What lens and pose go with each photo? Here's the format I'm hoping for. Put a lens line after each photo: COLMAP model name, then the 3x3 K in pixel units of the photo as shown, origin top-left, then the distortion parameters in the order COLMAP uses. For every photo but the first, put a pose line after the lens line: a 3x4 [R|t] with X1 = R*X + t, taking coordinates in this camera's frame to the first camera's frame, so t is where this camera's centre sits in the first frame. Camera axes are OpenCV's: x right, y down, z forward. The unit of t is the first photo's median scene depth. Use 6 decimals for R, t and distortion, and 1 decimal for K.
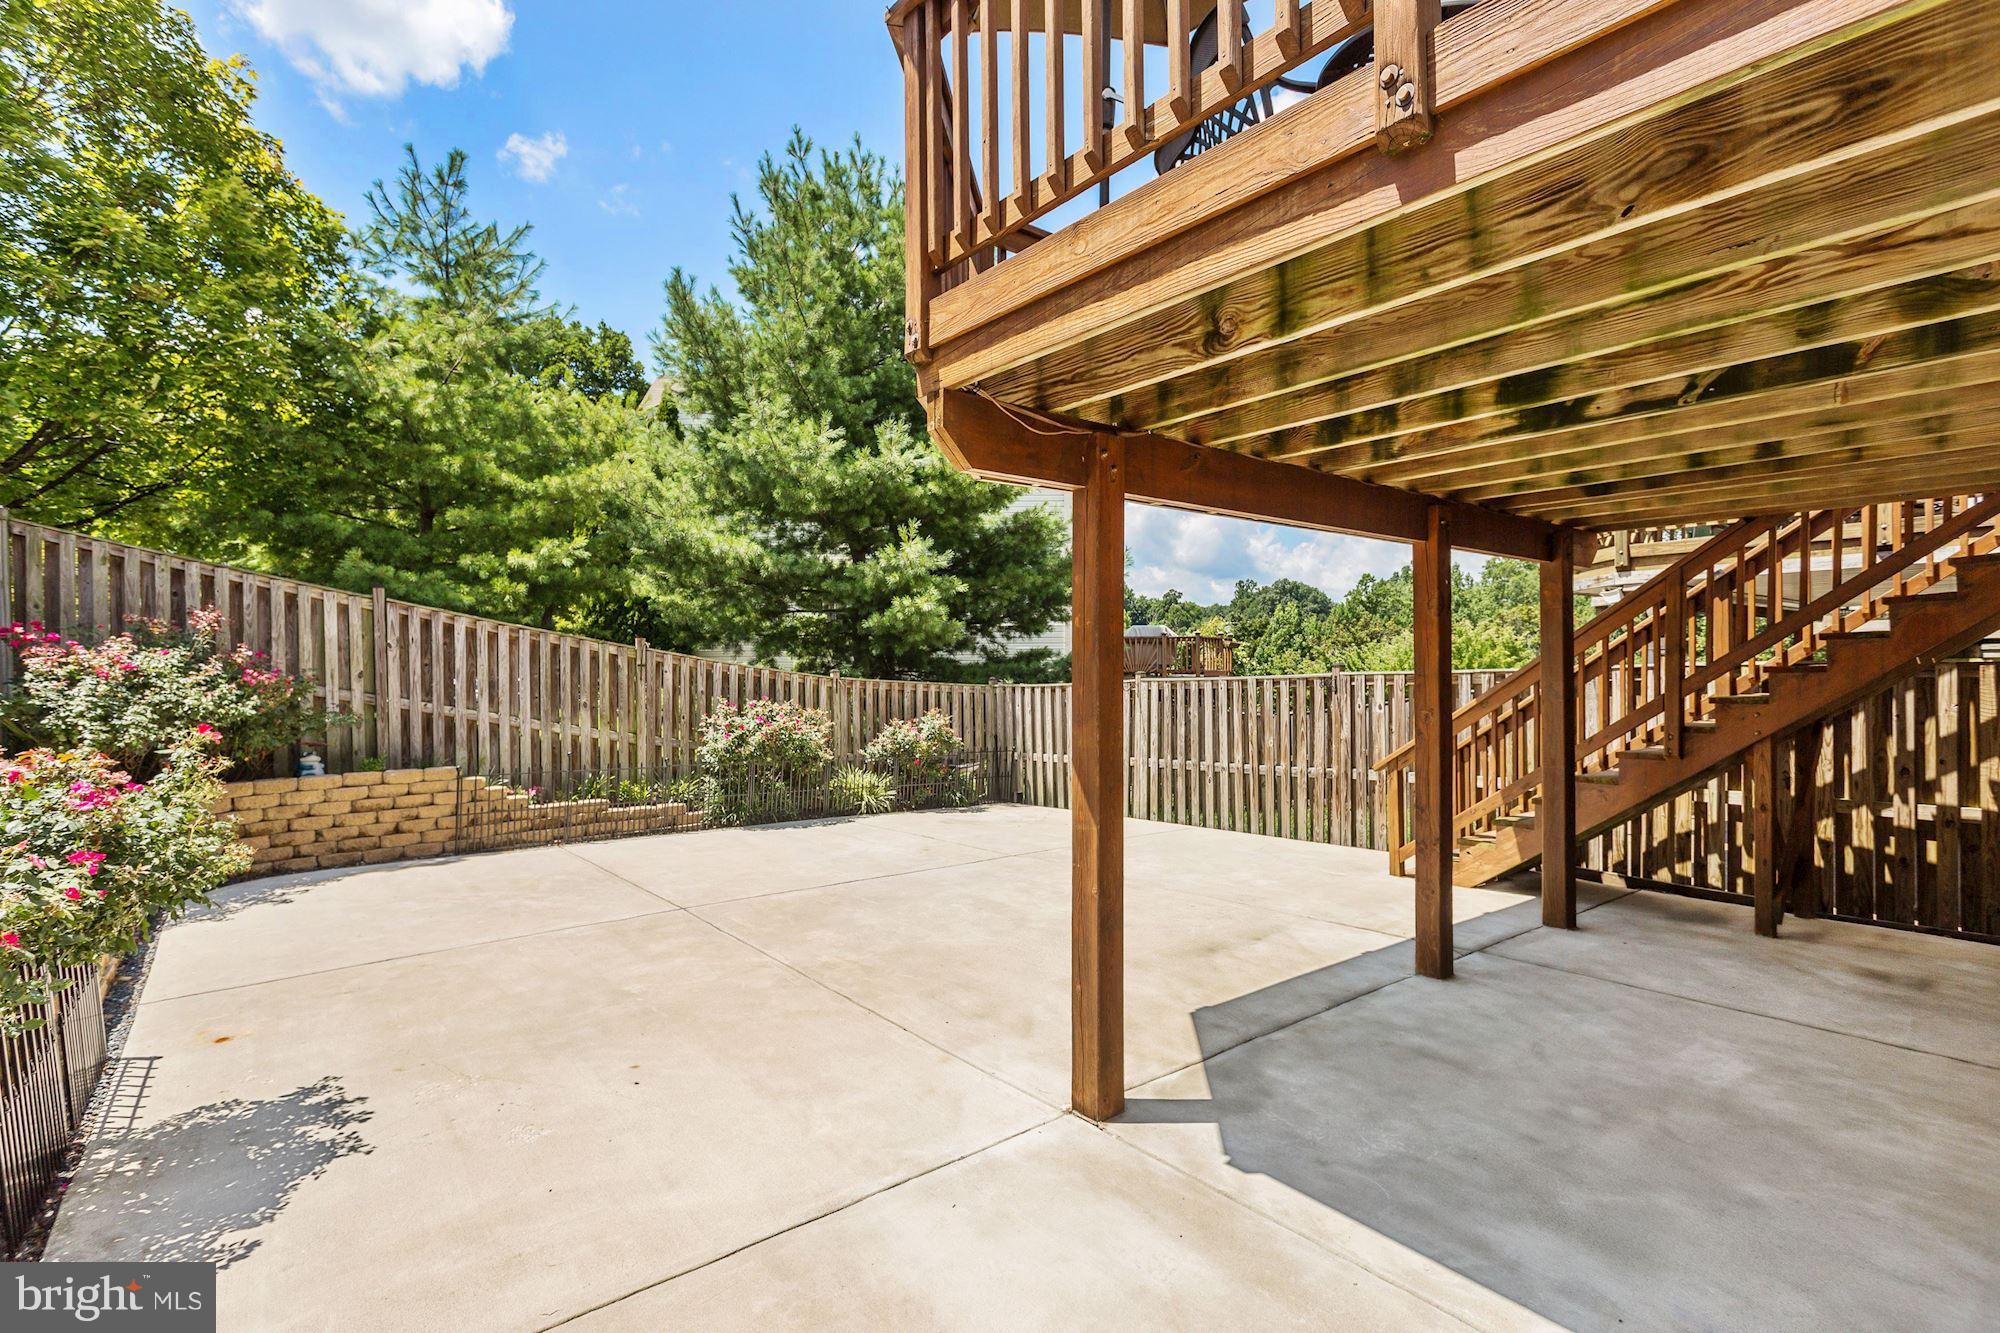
lens RADIAL K [[966.0, 0, 980.1], [0, 966.0, 662.0], [0, 0, 1]] dist [-0.065706, 0.037496]
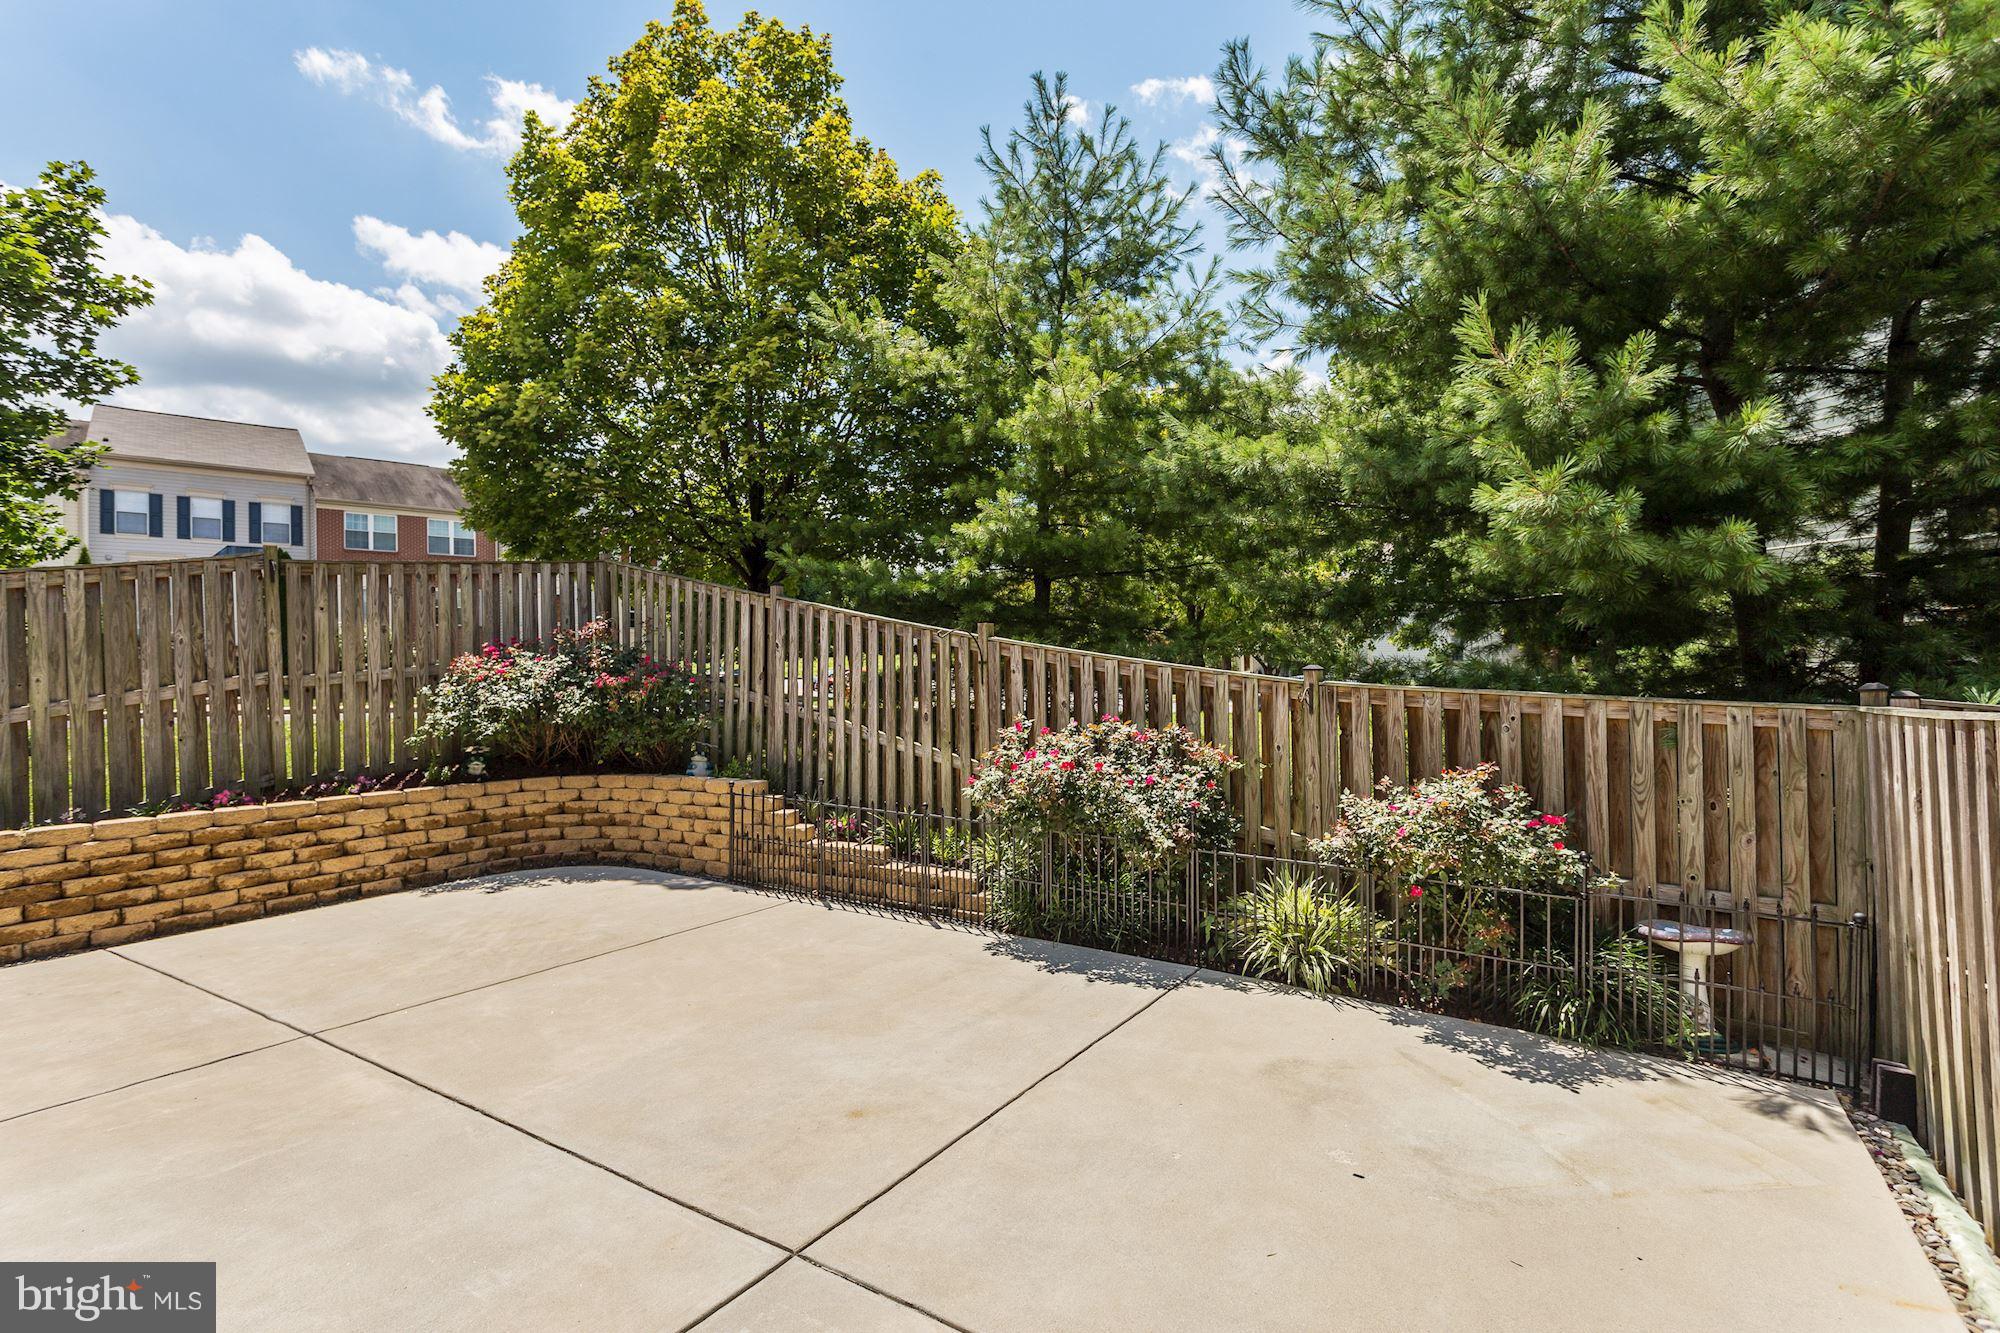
lens RADIAL K [[966.0, 0, 980.1], [0, 966.0, 662.0], [0, 0, 1]] dist [-0.065706, 0.037496]
pose [[0.286659, 0.003442, -0.958026, 0.363477], [0.027659, 0.999547, 0.011867, -0.005567], [0.957633, -0.029900, 0.286434, 0.961749]]
